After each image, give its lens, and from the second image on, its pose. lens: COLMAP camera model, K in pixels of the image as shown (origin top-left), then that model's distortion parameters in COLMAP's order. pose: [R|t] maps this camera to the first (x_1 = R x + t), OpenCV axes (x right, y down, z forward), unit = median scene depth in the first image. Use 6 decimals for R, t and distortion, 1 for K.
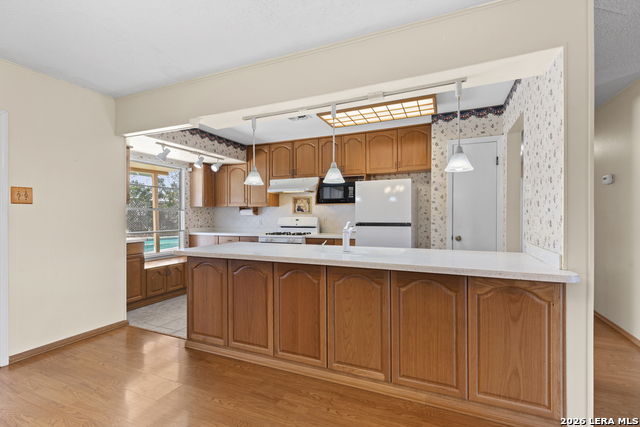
lens RADIAL K [[288.0, 0, 320.0], [0, 288.0, 217.2], [0, 0, 1]] dist [0.007935, -0.000778]
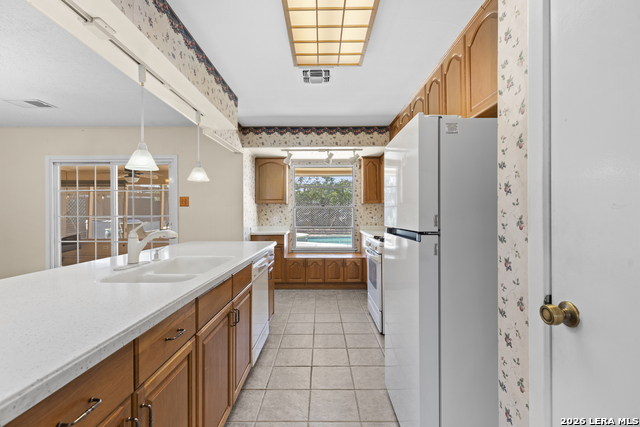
lens RADIAL K [[288.0, 0, 321.6], [0, 288.0, 213.3], [0, 0, 1]] dist [0.007935, -0.000778]
pose [[0.400460, -0.001051, -0.916314, 0.442081], [0.000186, 0.999999, -0.001066, -0.002978], [0.916314, 0.000257, 0.400460, 0.539617]]
